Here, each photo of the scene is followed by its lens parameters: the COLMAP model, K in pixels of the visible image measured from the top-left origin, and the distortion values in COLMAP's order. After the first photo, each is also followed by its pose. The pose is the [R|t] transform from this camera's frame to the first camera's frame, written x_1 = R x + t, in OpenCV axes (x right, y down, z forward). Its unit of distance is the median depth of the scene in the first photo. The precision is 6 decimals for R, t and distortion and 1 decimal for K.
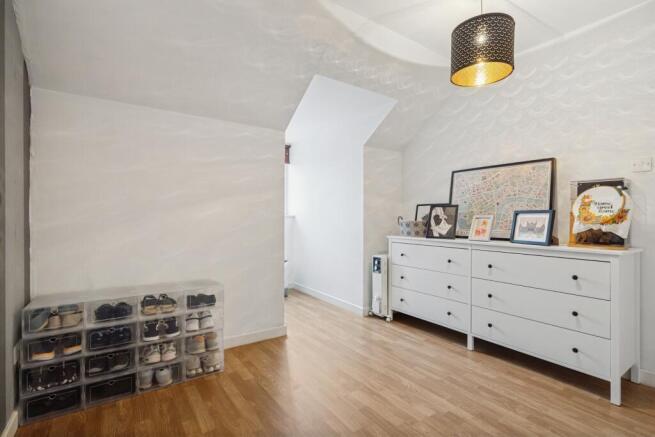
lens RADIAL K [[311.5, 0, 326.3], [0, 311.5, 217.5], [0, 0, 1]] dist [0.002106, -0.002708]
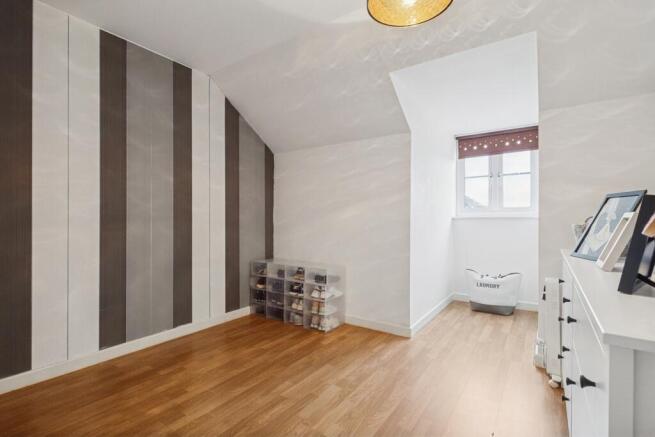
lens RADIAL K [[311.5, 0, 325.6], [0, 311.5, 219.3], [0, 0, 1]] dist [0.002106, -0.002708]
pose [[0.349779, -0.001142, -0.936831, 0.938945], [0.000969, 0.999999, -0.000857, 0.002709], [0.936832, -0.000608, 0.349780, 0.539834]]
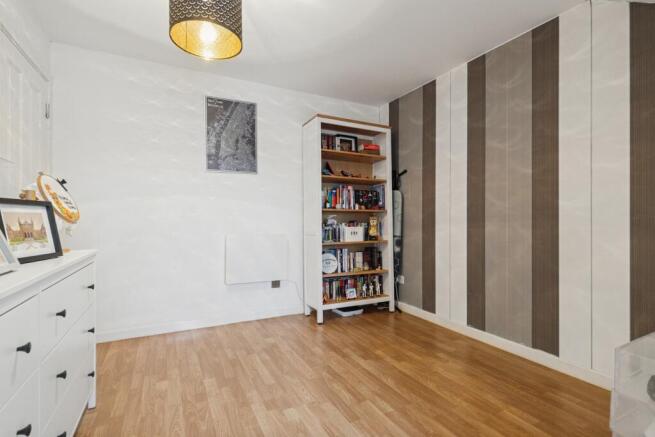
lens RADIAL K [[311.5, 0, 323.3], [0, 311.5, 220.6], [0, 0, 1]] dist [0.002106, -0.002708]
pose [[-0.991611, -0.004246, 0.129191, 0.077524], [-0.004191, 0.999991, 0.000698, 0.012044], [-0.129193, 0.000151, -0.991620, 1.584355]]
